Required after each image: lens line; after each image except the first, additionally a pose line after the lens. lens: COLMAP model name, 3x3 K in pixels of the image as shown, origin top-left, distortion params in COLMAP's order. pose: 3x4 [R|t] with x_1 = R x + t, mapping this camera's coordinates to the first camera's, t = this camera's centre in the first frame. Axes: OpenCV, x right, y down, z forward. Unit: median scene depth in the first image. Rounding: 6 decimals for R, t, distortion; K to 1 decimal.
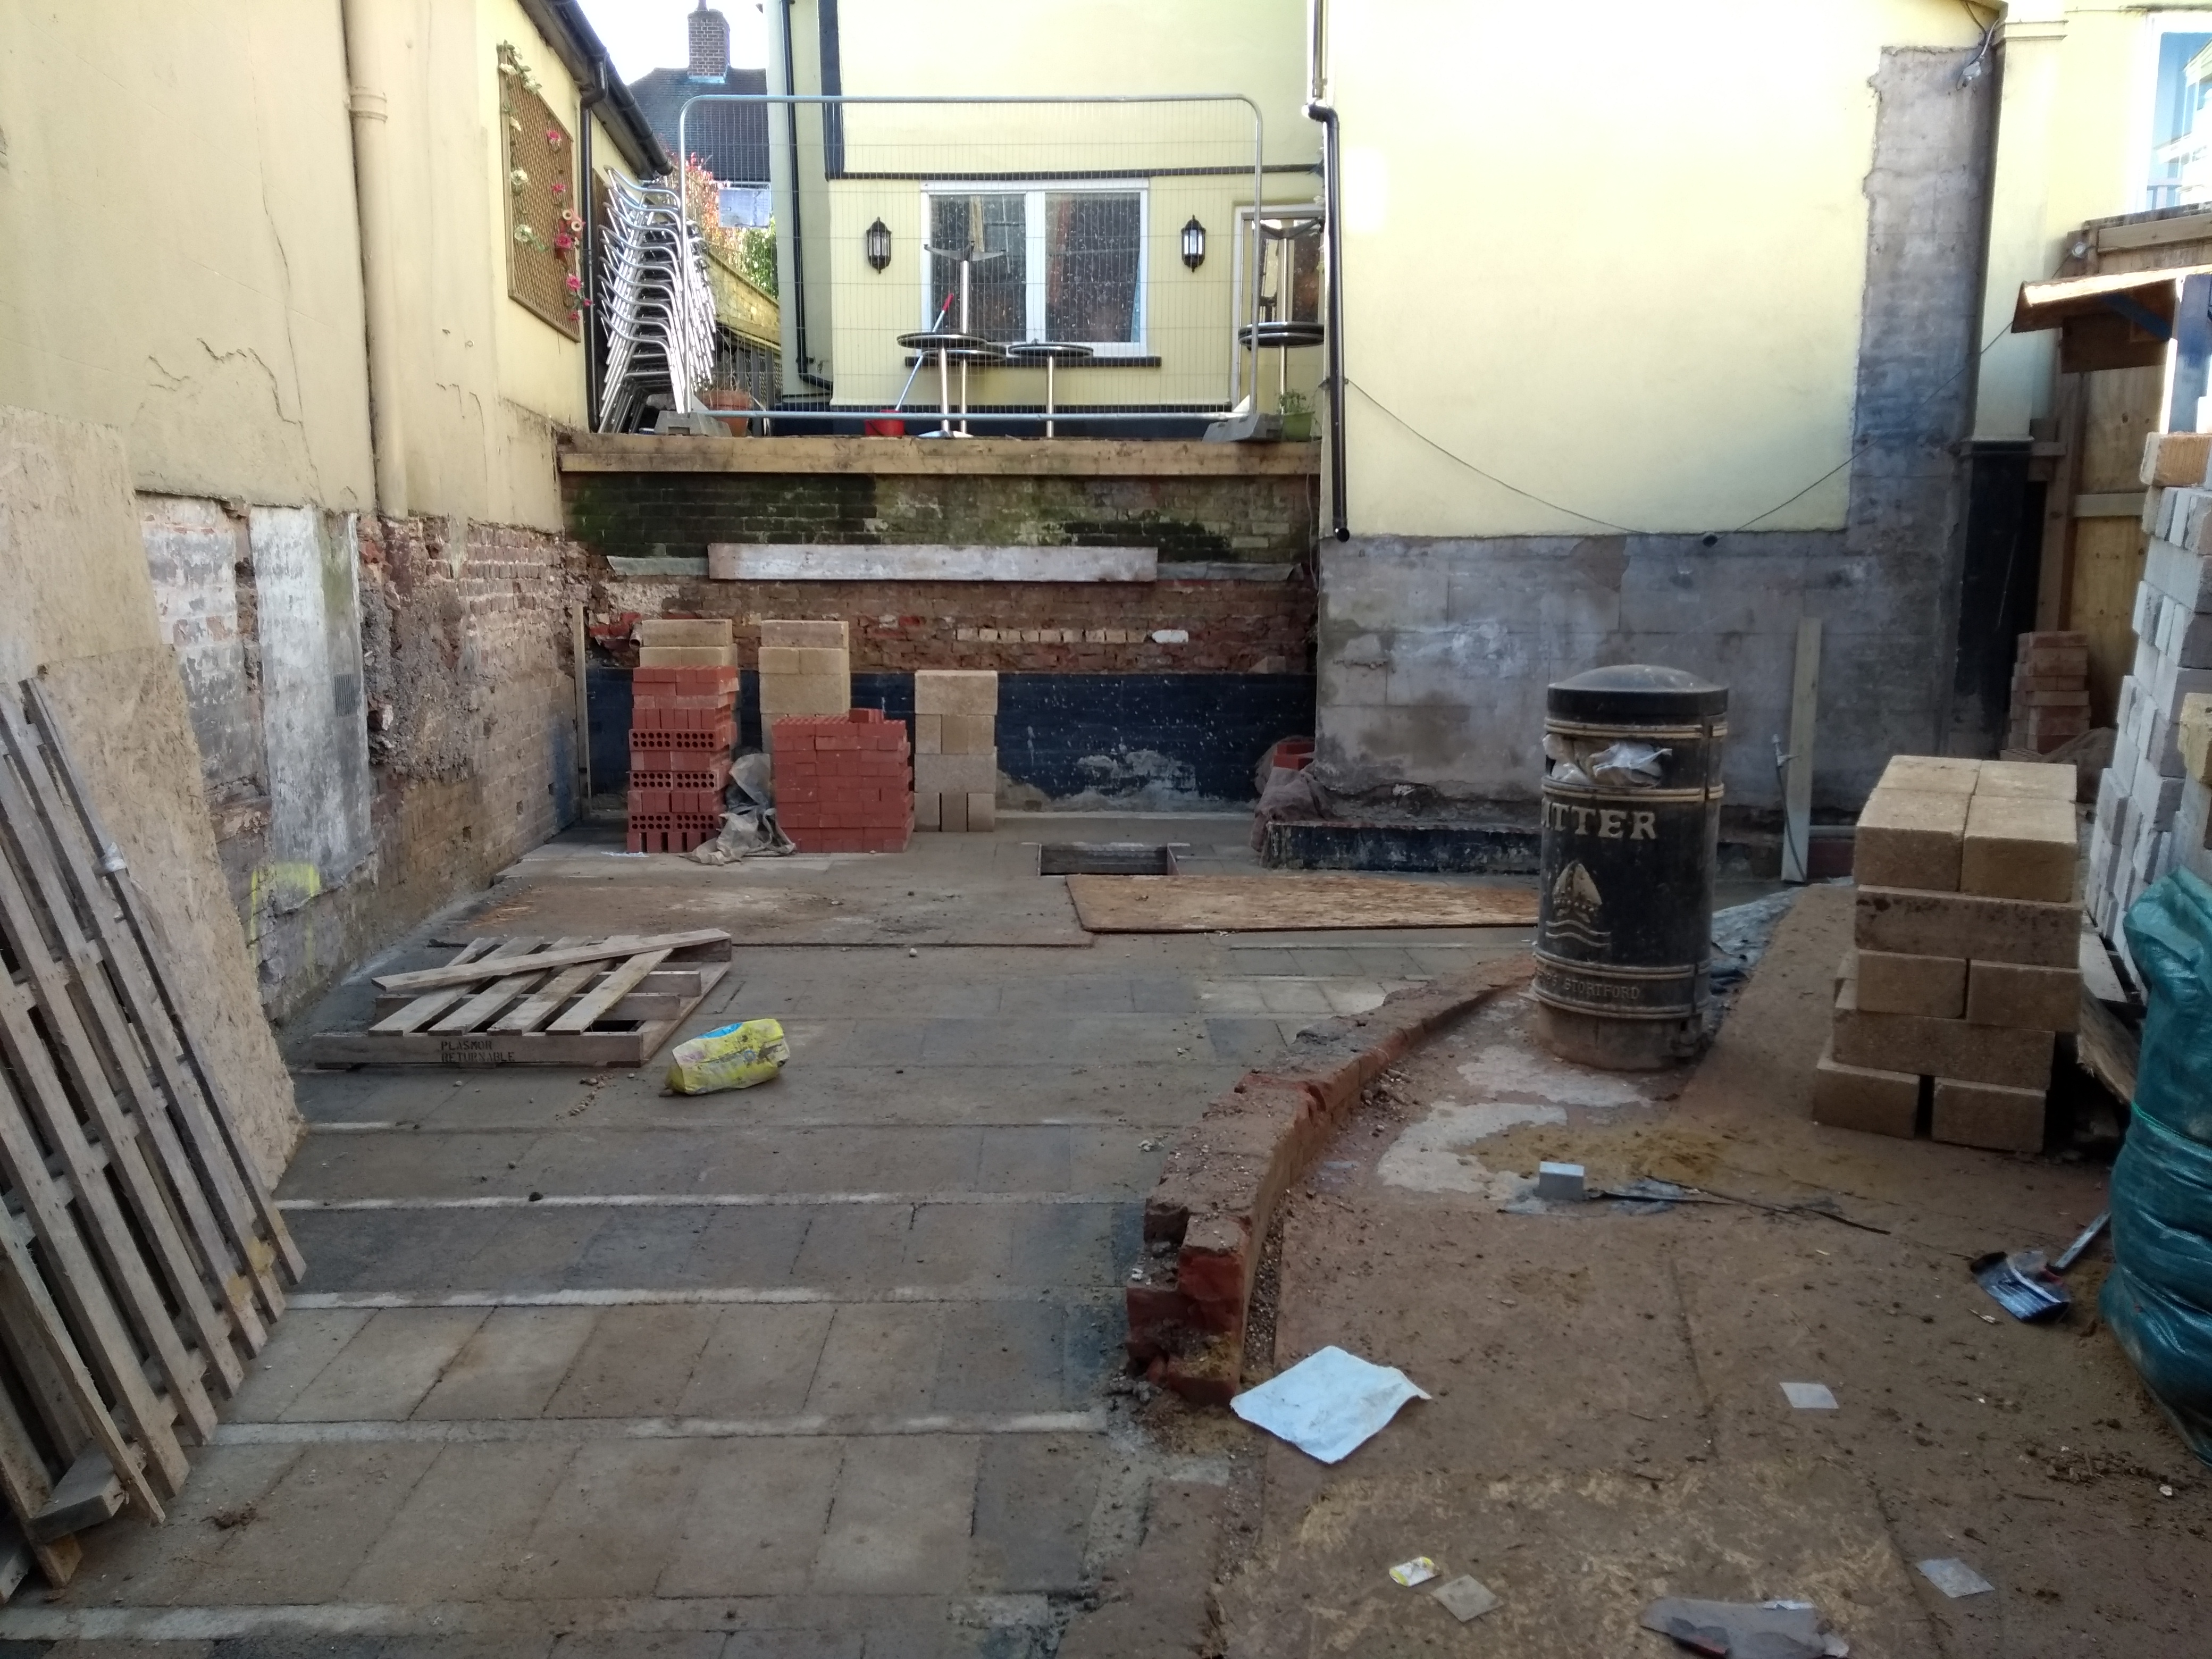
lens RADIAL K [[1707.6, 0, 1112.7], [0, 1707.6, 835.1], [0, 0, 1]] dist [0.013055, 0.003553]
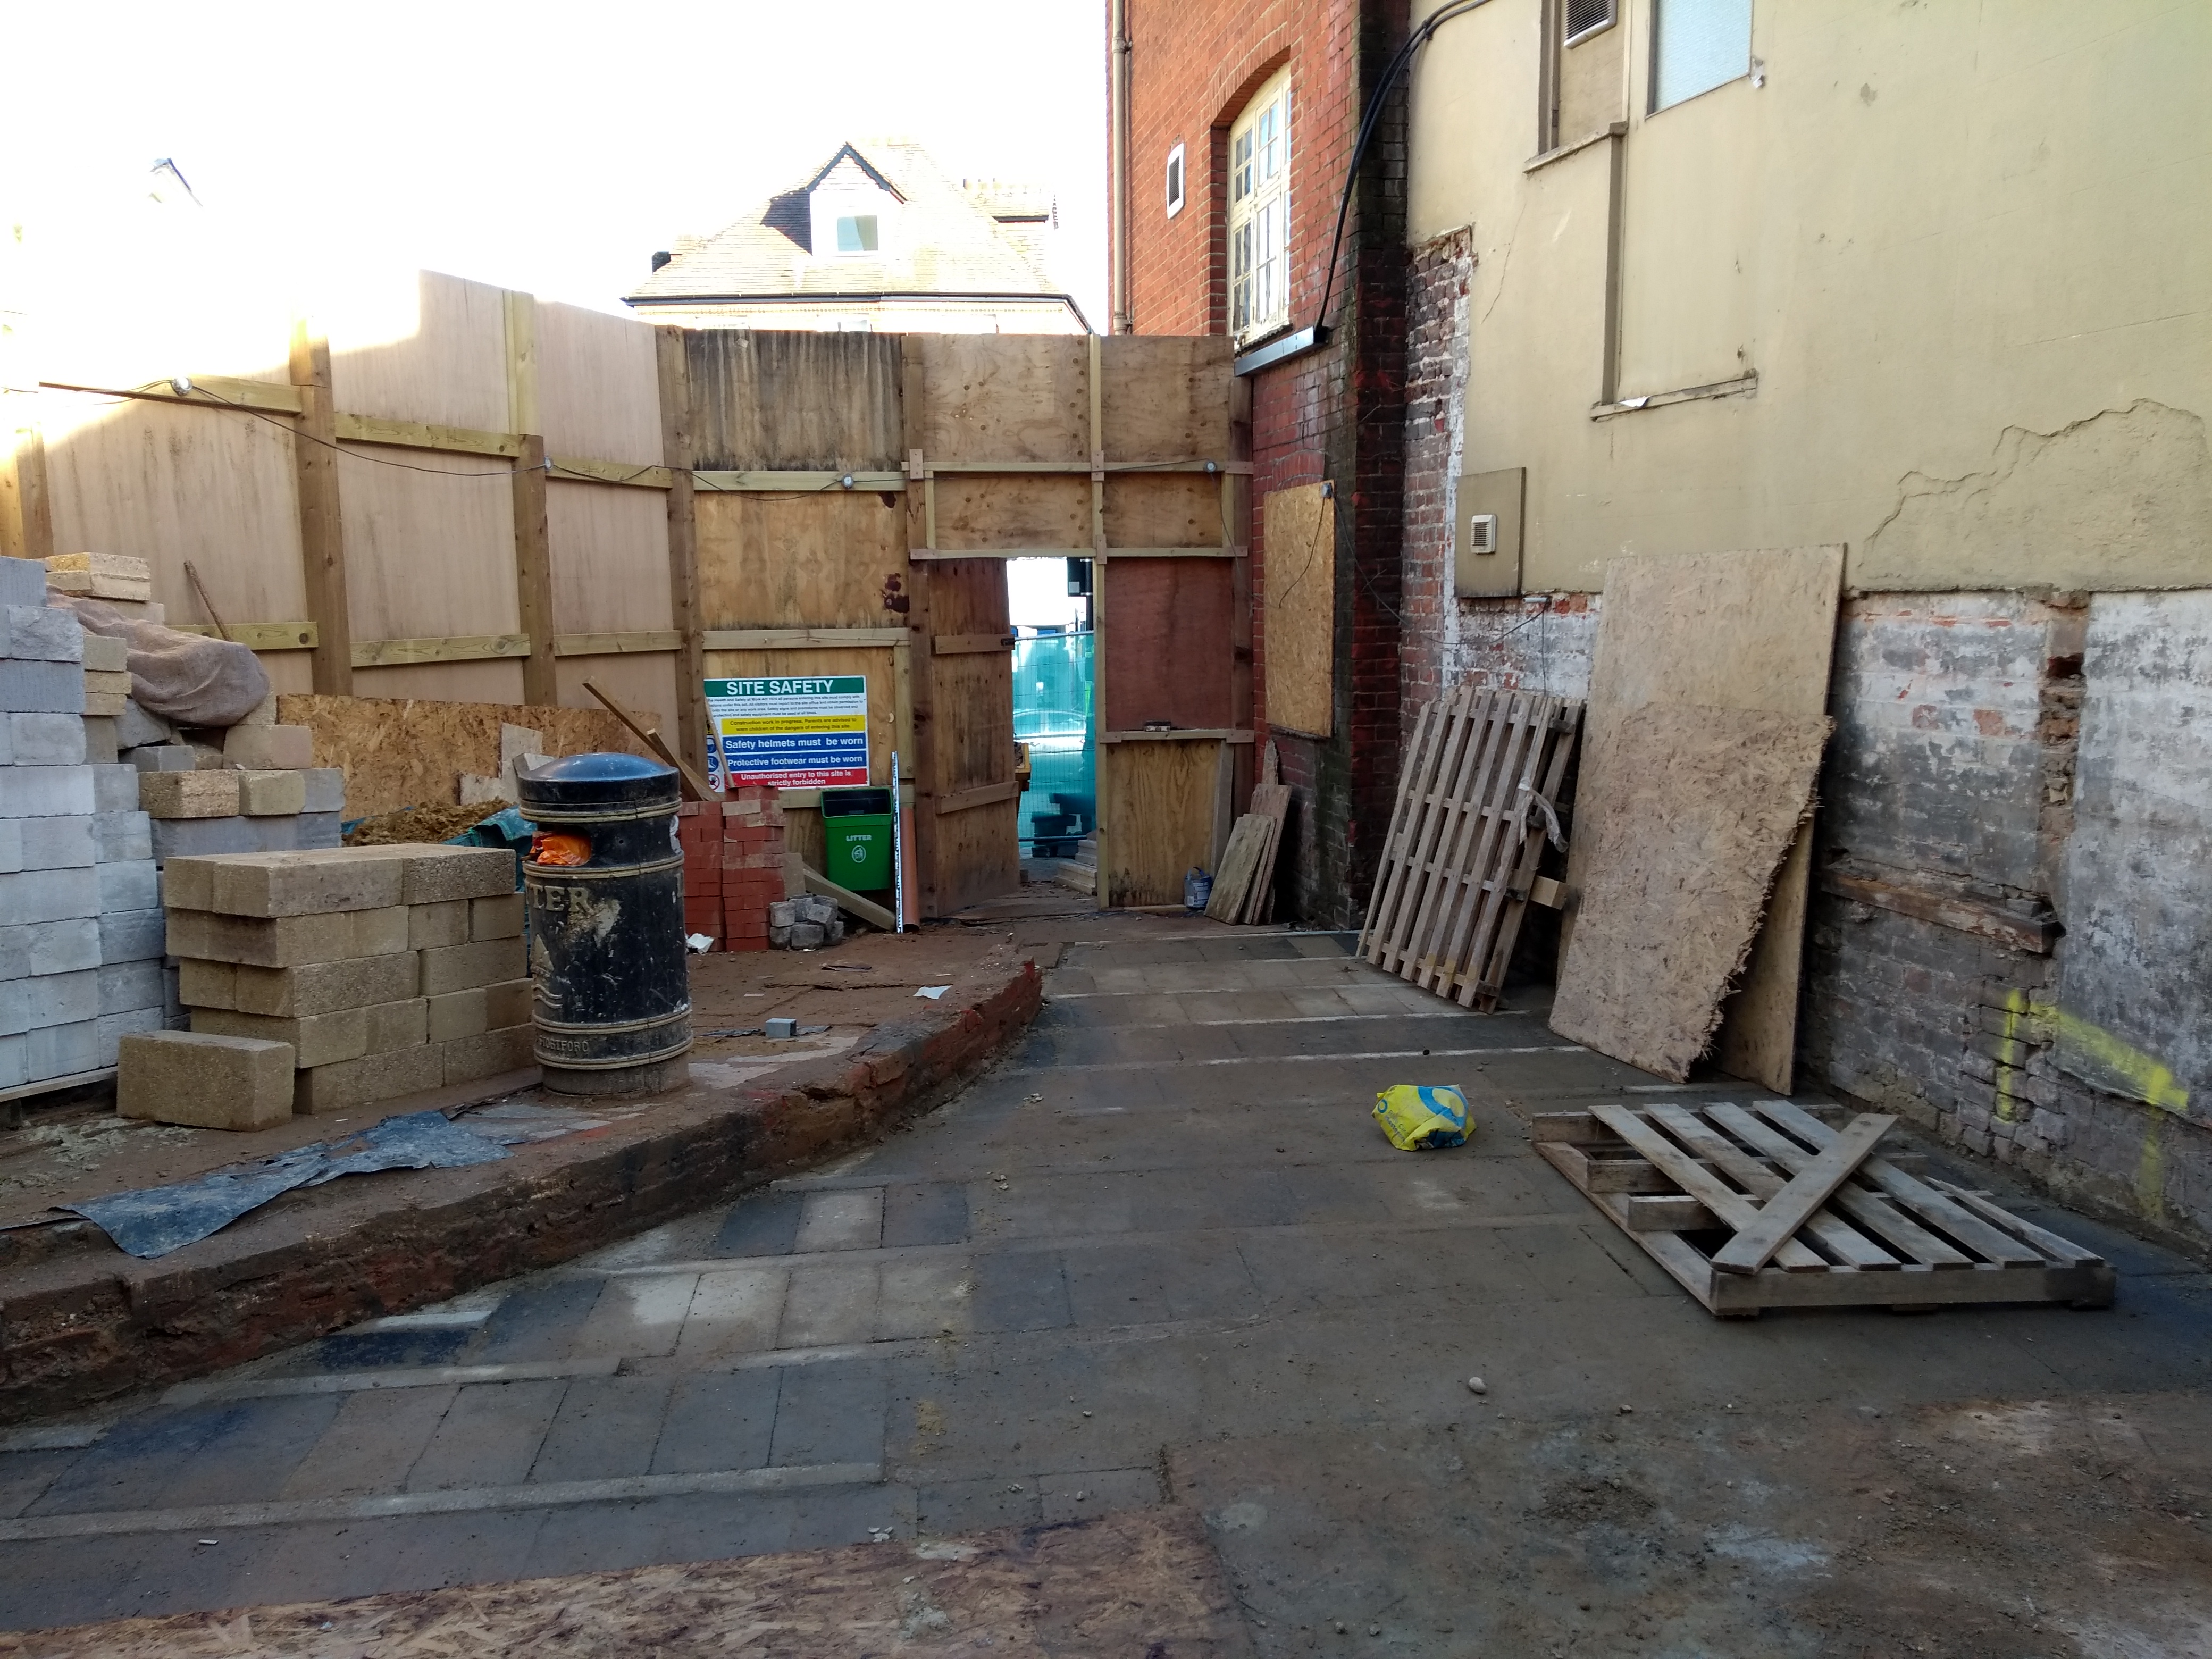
lens RADIAL K [[1707.6, 0, 1118.9], [0, 1707.6, 829.3], [0, 0, 1]] dist [0.013055, 0.003553]
pose [[-0.996822, 0.019804, -0.077155, 0.027763], [-0.002986, 0.958631, 0.284637, -0.198443], [0.079600, 0.283963, -0.955526, 1.120721]]
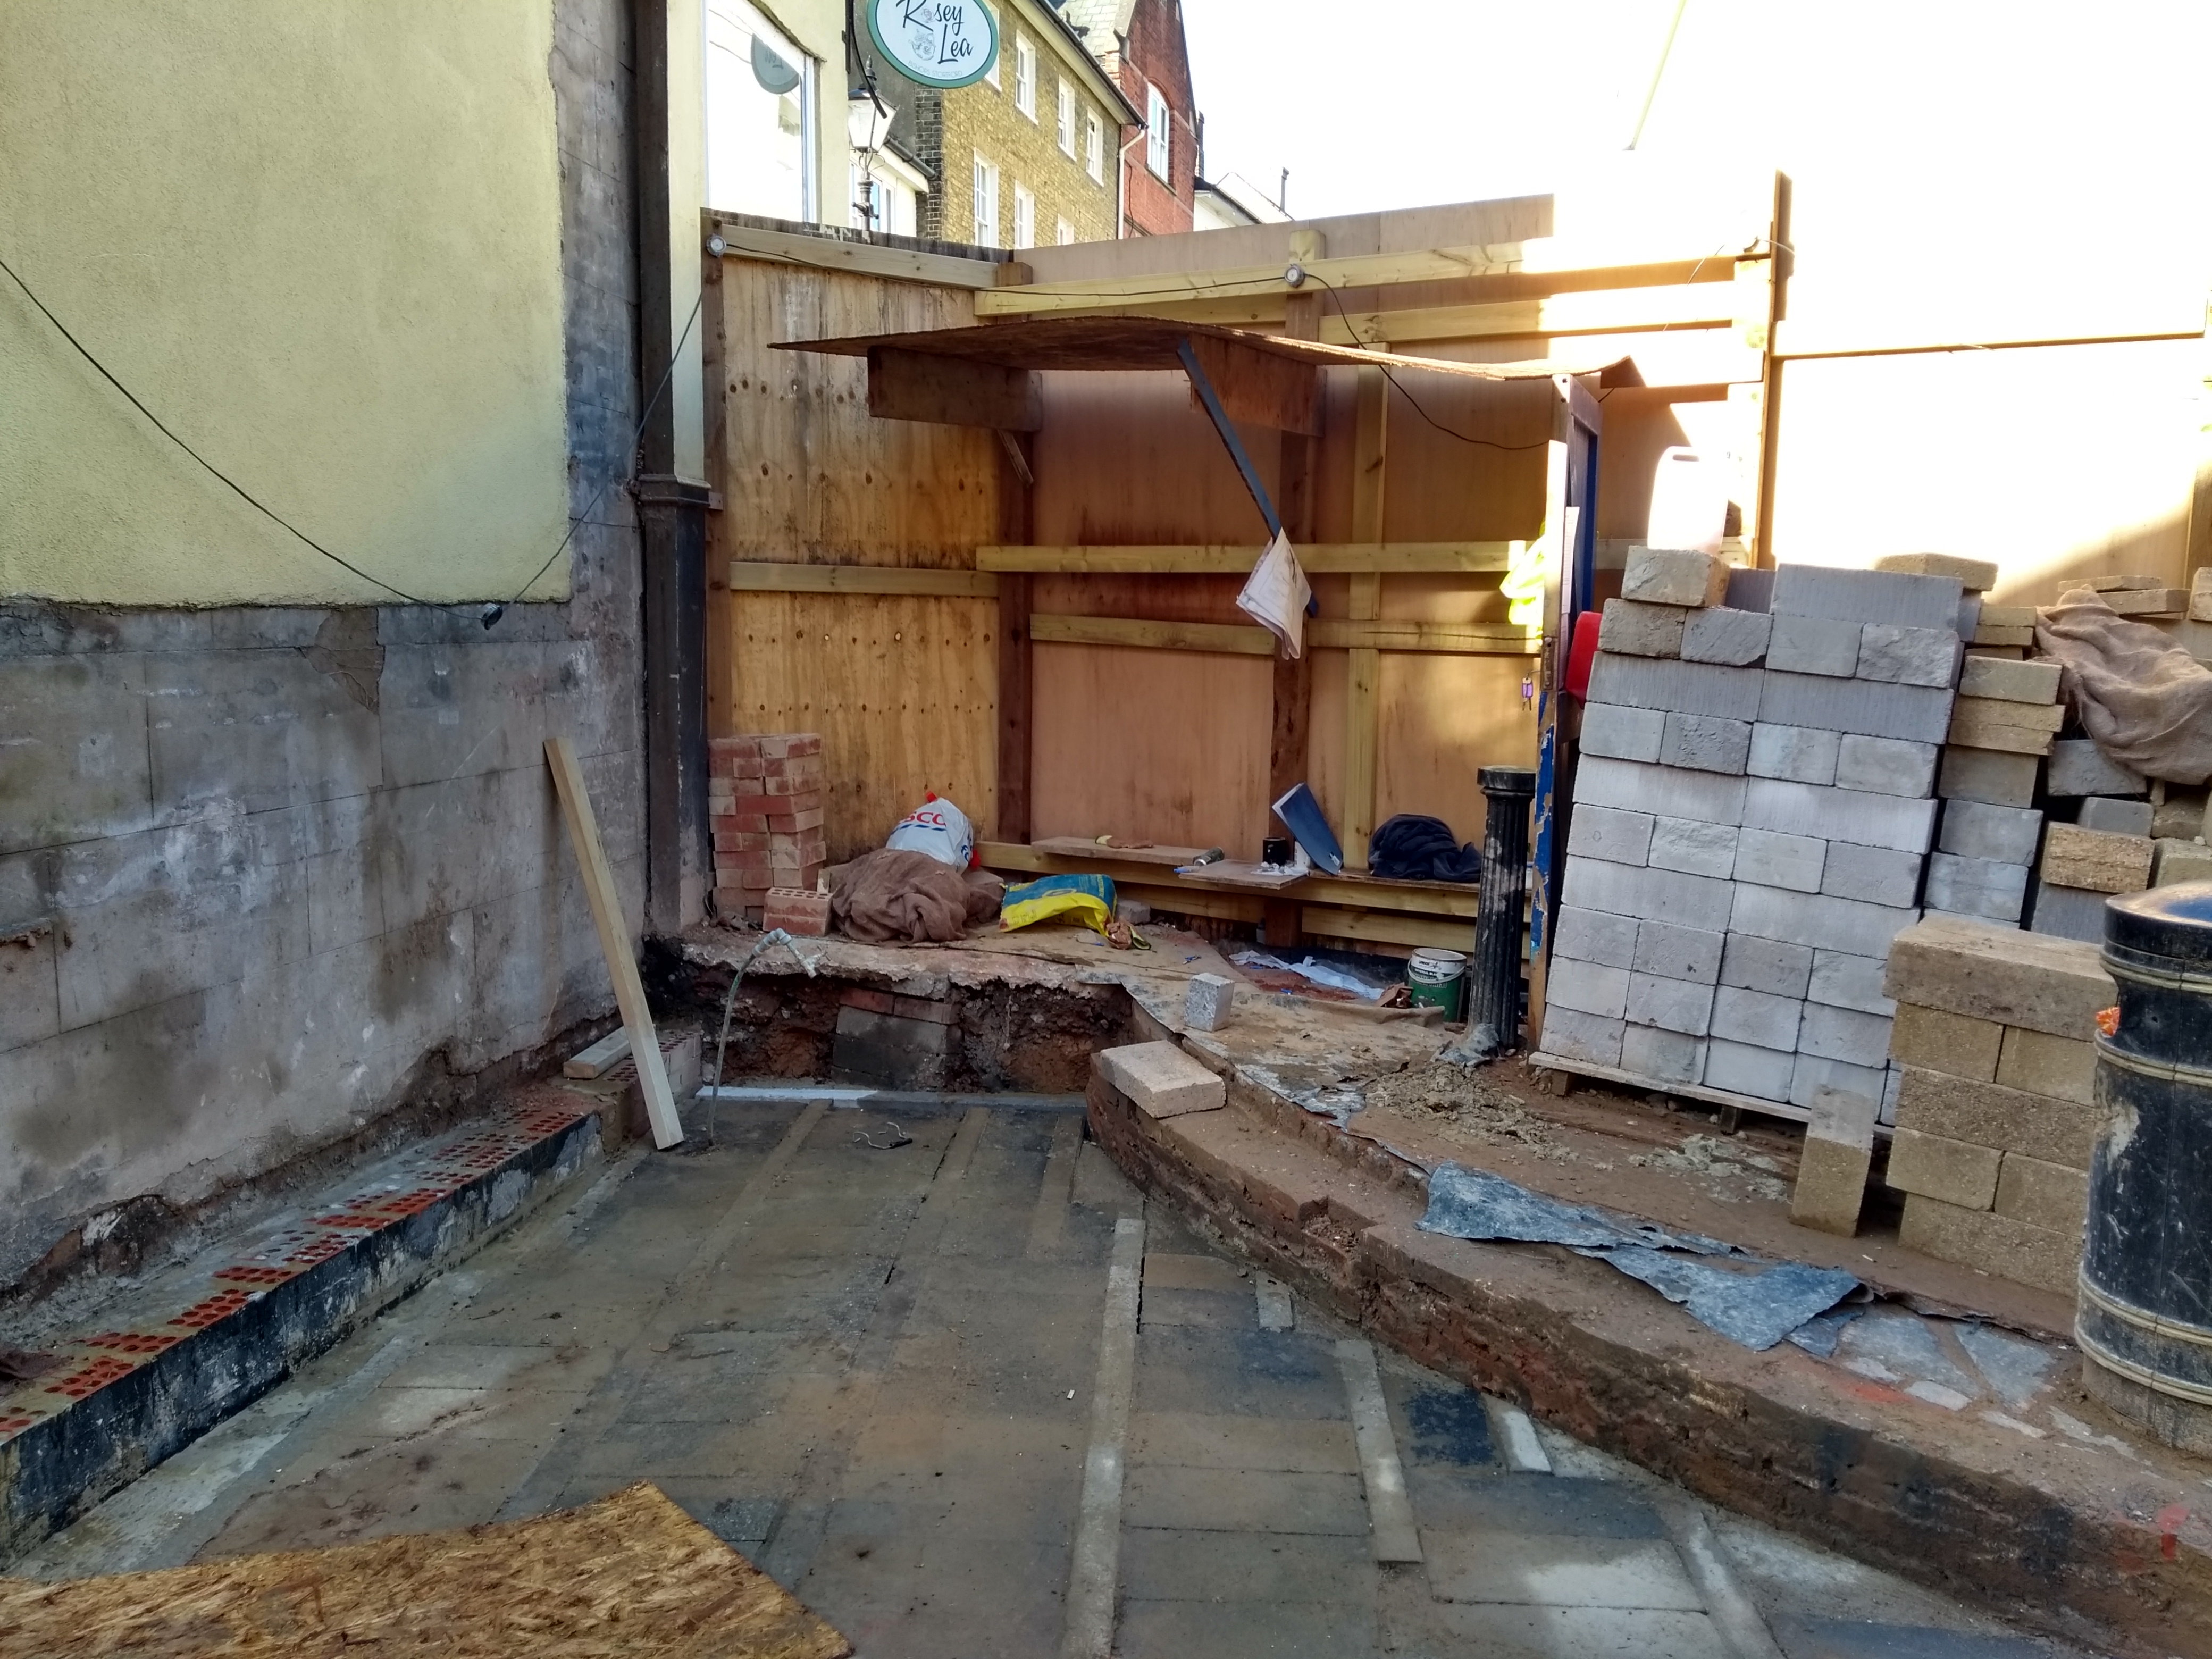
lens RADIAL K [[1707.6, 0, 1123.1], [0, 1707.6, 827.0], [0, 0, 1]] dist [0.013055, 0.003553]
pose [[0.065641, -0.124781, 0.990011, -0.209945], [0.130227, 0.984736, 0.115481, -0.138949], [-0.989309, 0.121346, 0.080889, 0.739640]]
